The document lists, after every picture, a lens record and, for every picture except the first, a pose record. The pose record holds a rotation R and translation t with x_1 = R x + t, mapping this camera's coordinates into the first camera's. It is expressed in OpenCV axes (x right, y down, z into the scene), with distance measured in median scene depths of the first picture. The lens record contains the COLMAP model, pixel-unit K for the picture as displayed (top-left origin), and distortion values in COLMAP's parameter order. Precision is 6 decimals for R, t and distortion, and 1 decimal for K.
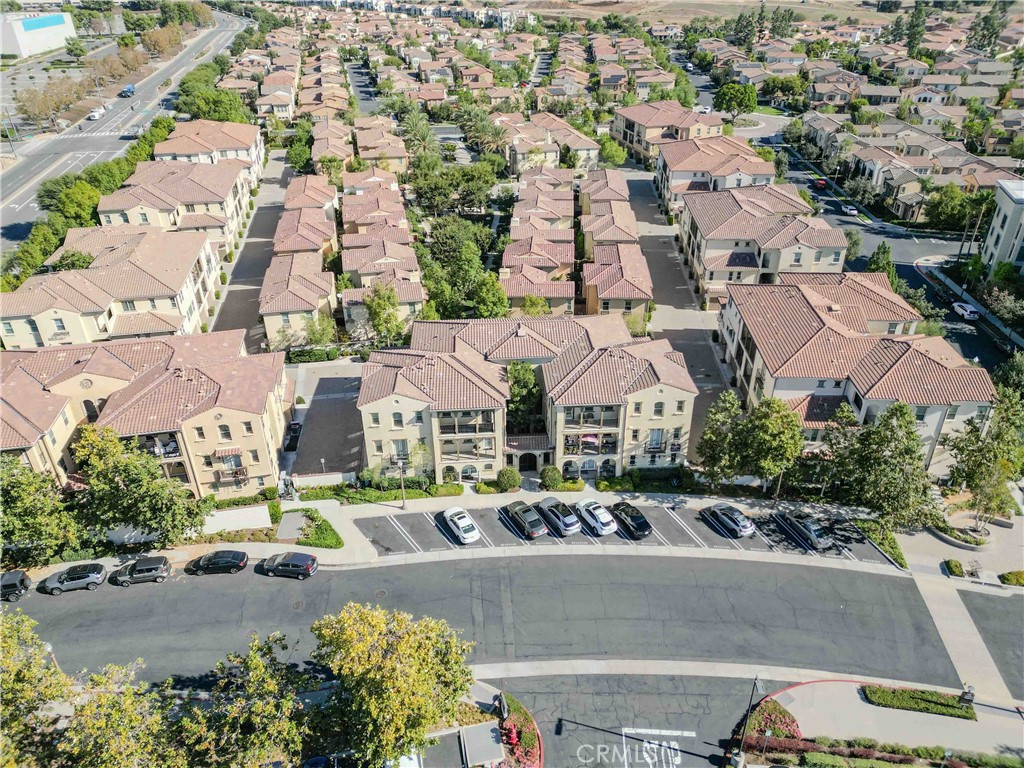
lens RADIAL K [[706.1, 0, 512.0], [0, 706.1, 384.0], [0, 0, 1]] dist [0.088374, -0.079079]
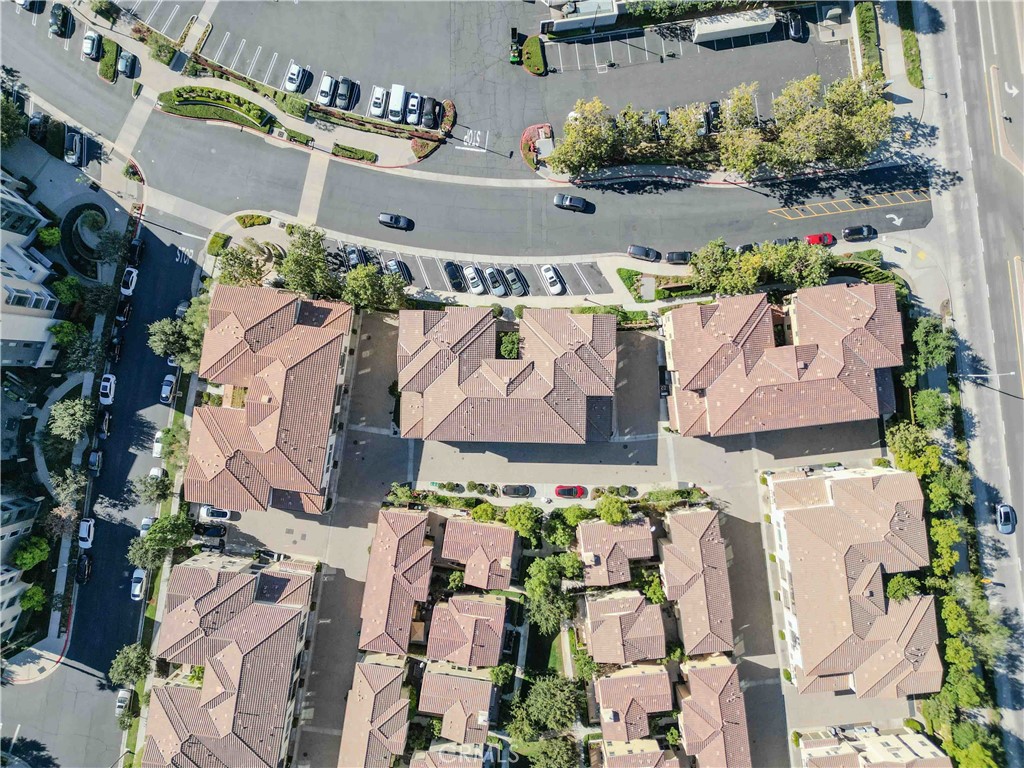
lens RADIAL K [[706.1, 0, 512.0], [0, 706.1, 384.0], [0, 0, 1]] dist [0.088374, -0.079079]
pose [[-0.995675, -0.085532, 0.036273, -0.065155], [0.075109, -0.511267, 0.856133, -1.504065], [-0.054682, 0.855155, 0.515480, 0.353222]]
